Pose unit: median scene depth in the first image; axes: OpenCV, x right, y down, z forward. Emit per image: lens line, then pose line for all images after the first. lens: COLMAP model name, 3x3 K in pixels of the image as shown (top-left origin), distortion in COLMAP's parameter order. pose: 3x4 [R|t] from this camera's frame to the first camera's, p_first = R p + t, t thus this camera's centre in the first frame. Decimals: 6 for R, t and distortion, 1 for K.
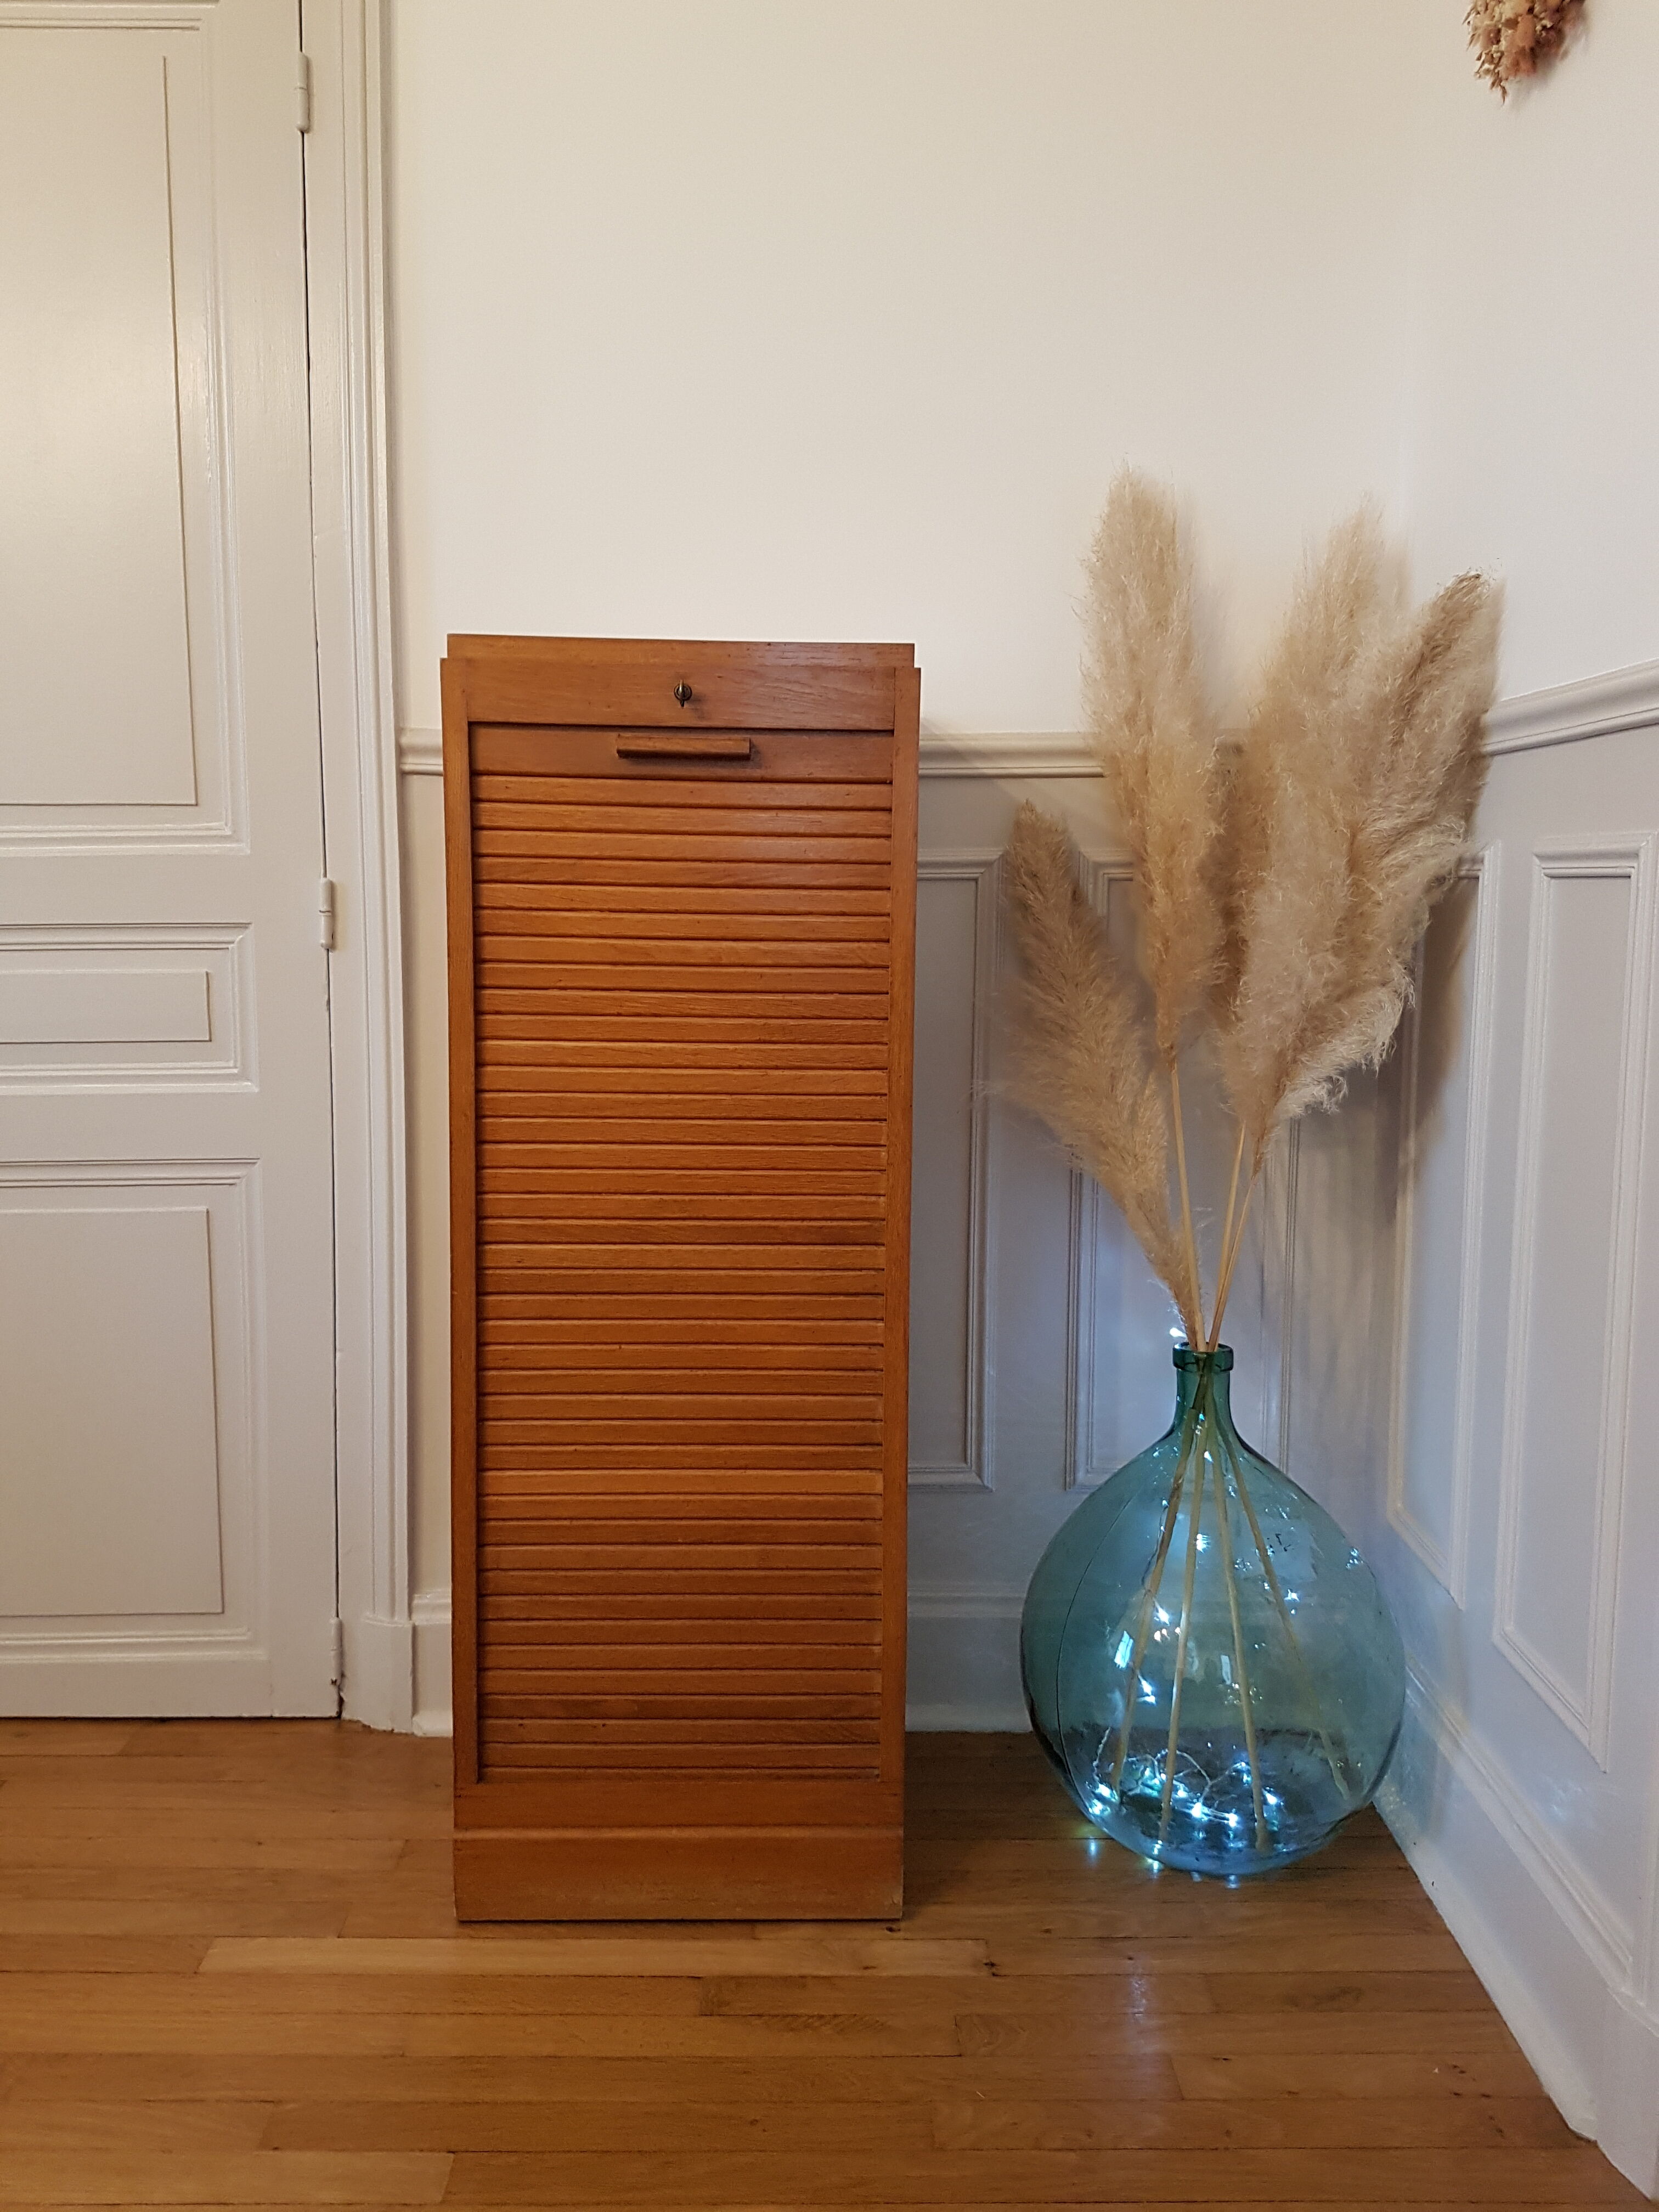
lens RADIAL K [[1675.8, 0, 811.5], [0, 1675.8, 1078.2], [0, 0, 1]] dist [0.217872, -0.382788]
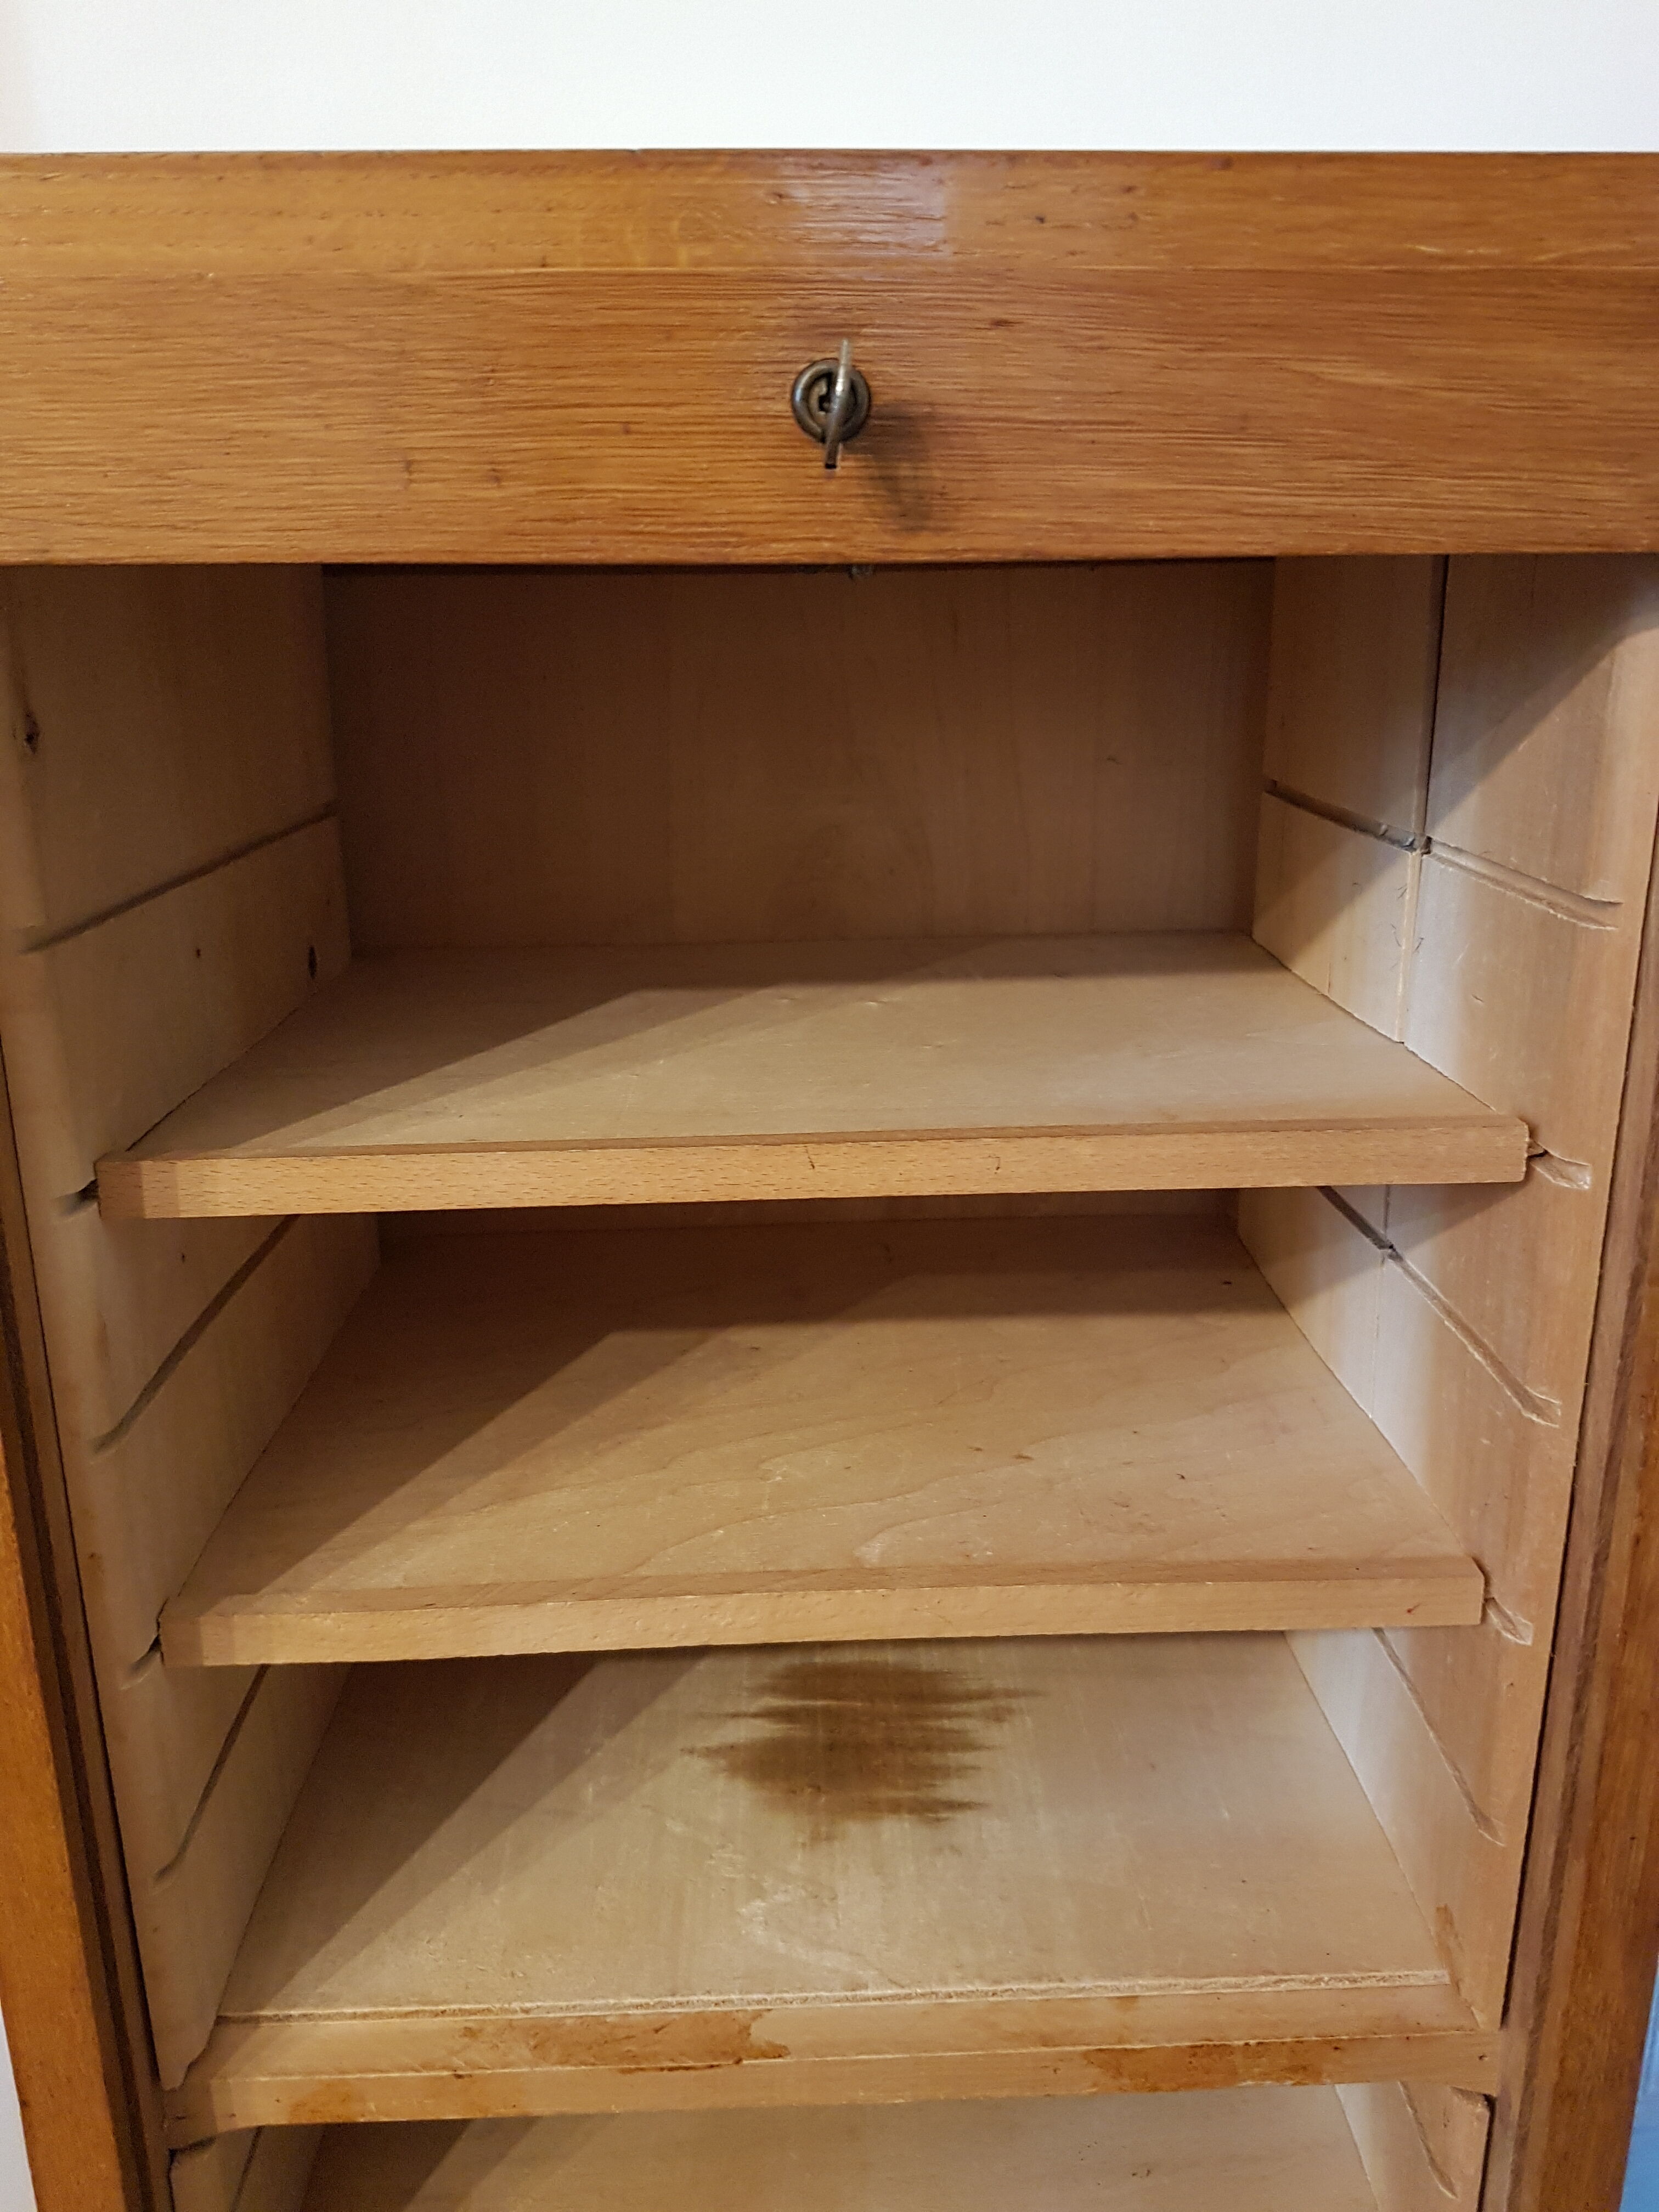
lens RADIAL K [[1780.3, 0, 829.5], [0, 1780.3, 1106.0], [0, 0, 1]] dist [-0.008979, -0.011564]
pose [[0.999556, -0.026581, 0.013469, -0.067552], [0.023625, 0.982376, 0.185416, -0.150275], [-0.018160, -0.185015, 0.982568, 0.629397]]
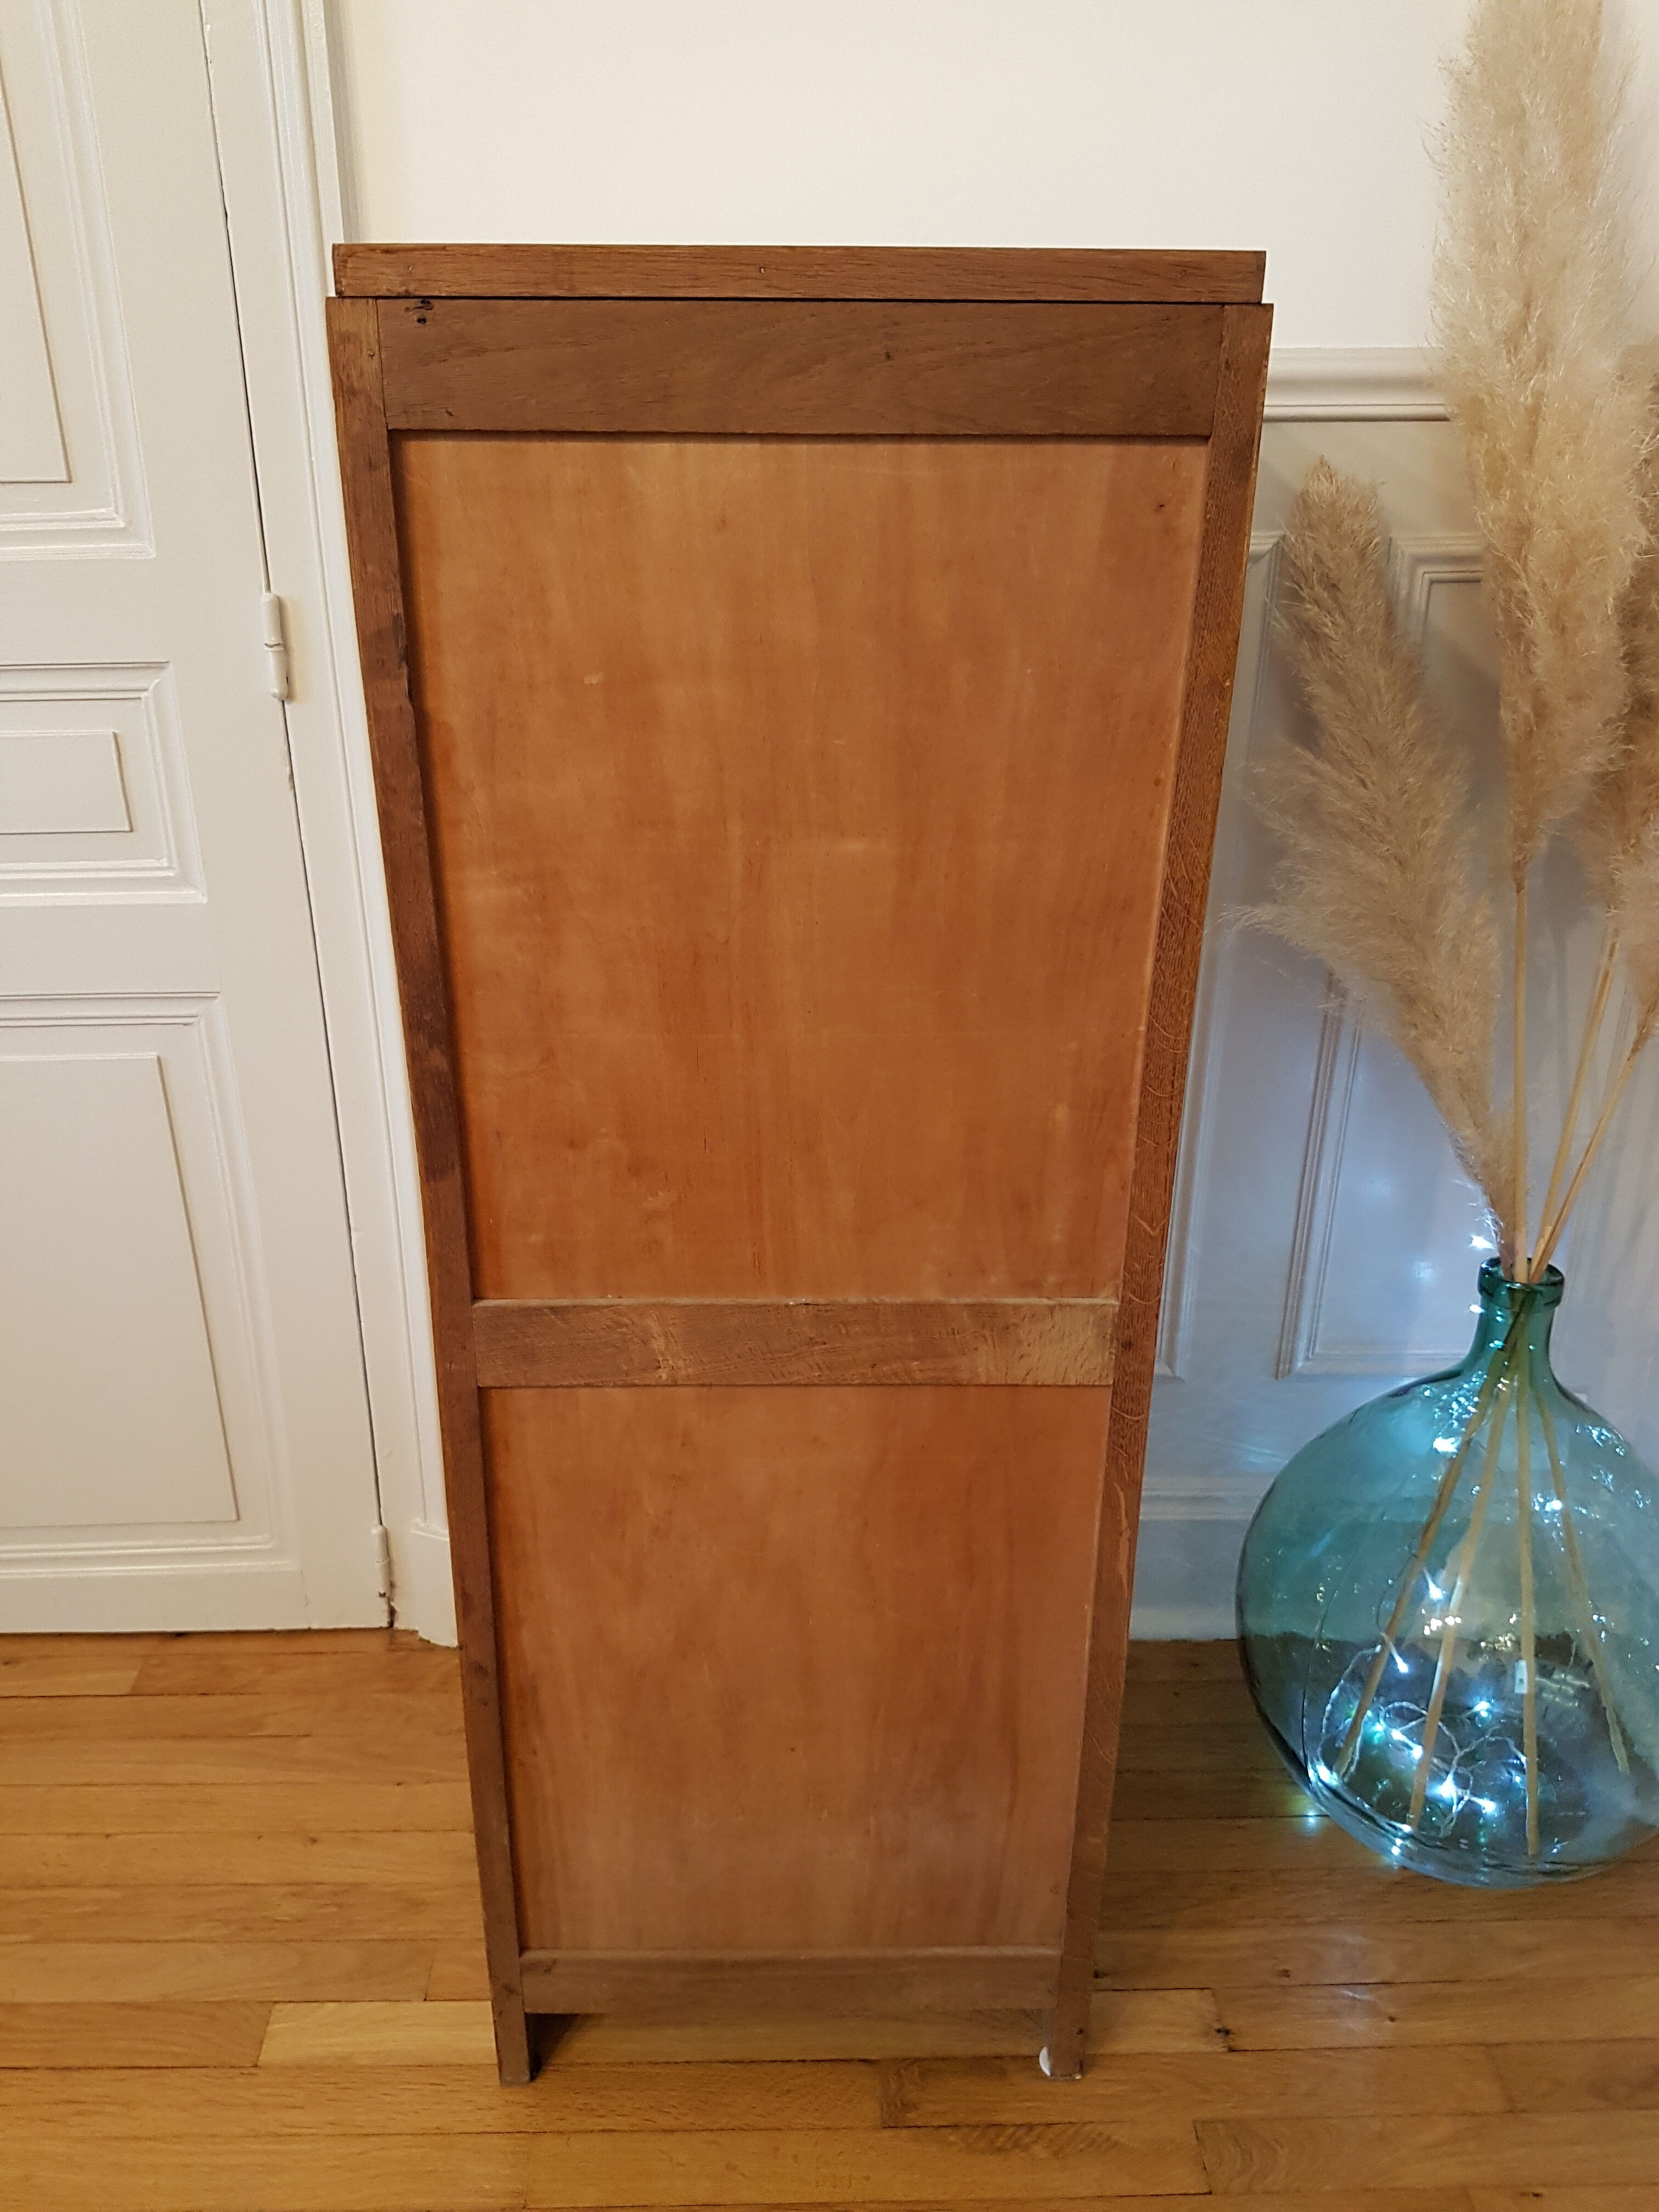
lens RADIAL K [[1690.0, 0, 806.8], [0, 1690.0, 1104.5], [0, 0, 1]] dist [0.154395, -0.281653]
pose [[0.999915, -0.008495, 0.009880, -0.085550], [0.005147, 0.954097, 0.299452, -0.133043], [-0.011971, -0.299376, 0.954060, 0.302990]]
